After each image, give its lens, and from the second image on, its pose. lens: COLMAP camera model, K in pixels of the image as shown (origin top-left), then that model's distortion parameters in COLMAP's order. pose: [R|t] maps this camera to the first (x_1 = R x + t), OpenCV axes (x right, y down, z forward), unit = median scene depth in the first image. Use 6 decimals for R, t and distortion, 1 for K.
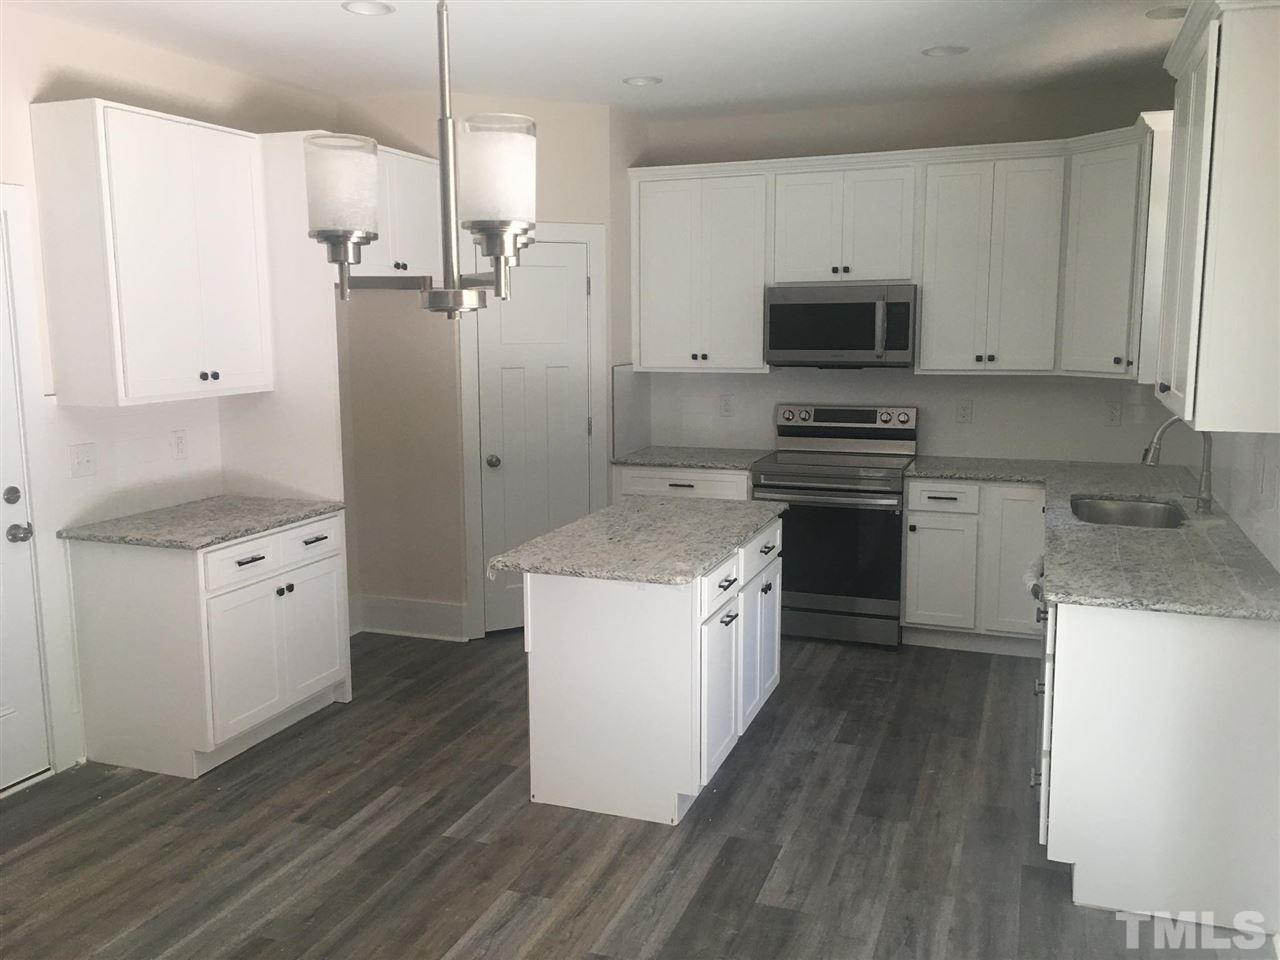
lens RADIAL K [[1078.4, 0, 634.8], [0, 1078.4, 480.0], [0, 0, 1]] dist [0.080007, -0.084370]
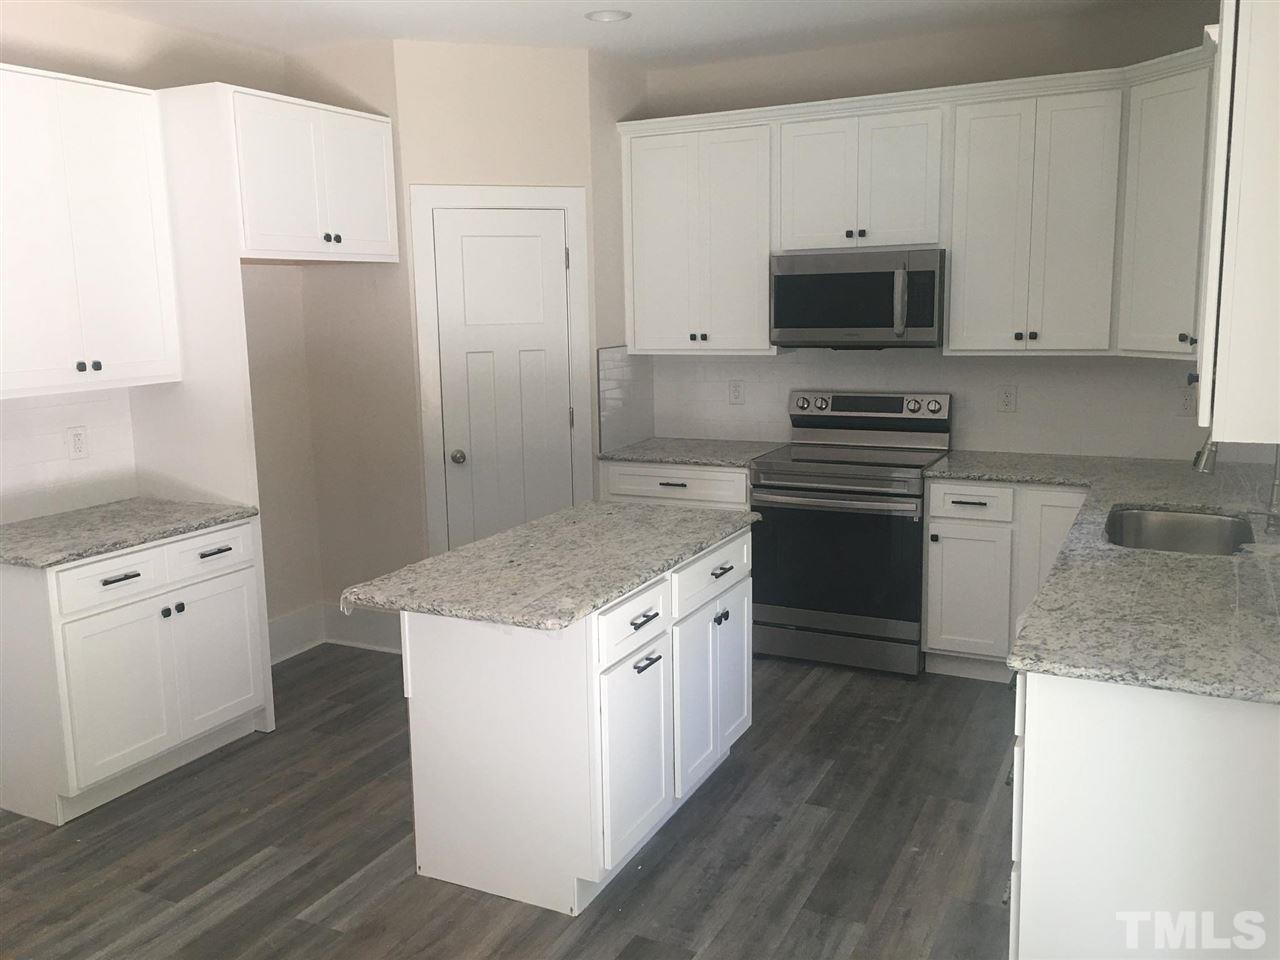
lens RADIAL K [[1076.6, 0, 640.0], [0, 1076.6, 480.0], [0, 0, 1]] dist [0.093404, -0.125393]
pose [[0.994553, 0.003963, -0.104154, 0.140840], [-0.001771, 0.999775, 0.021124, -0.022416], [0.104215, -0.020824, 0.994337, 0.163926]]
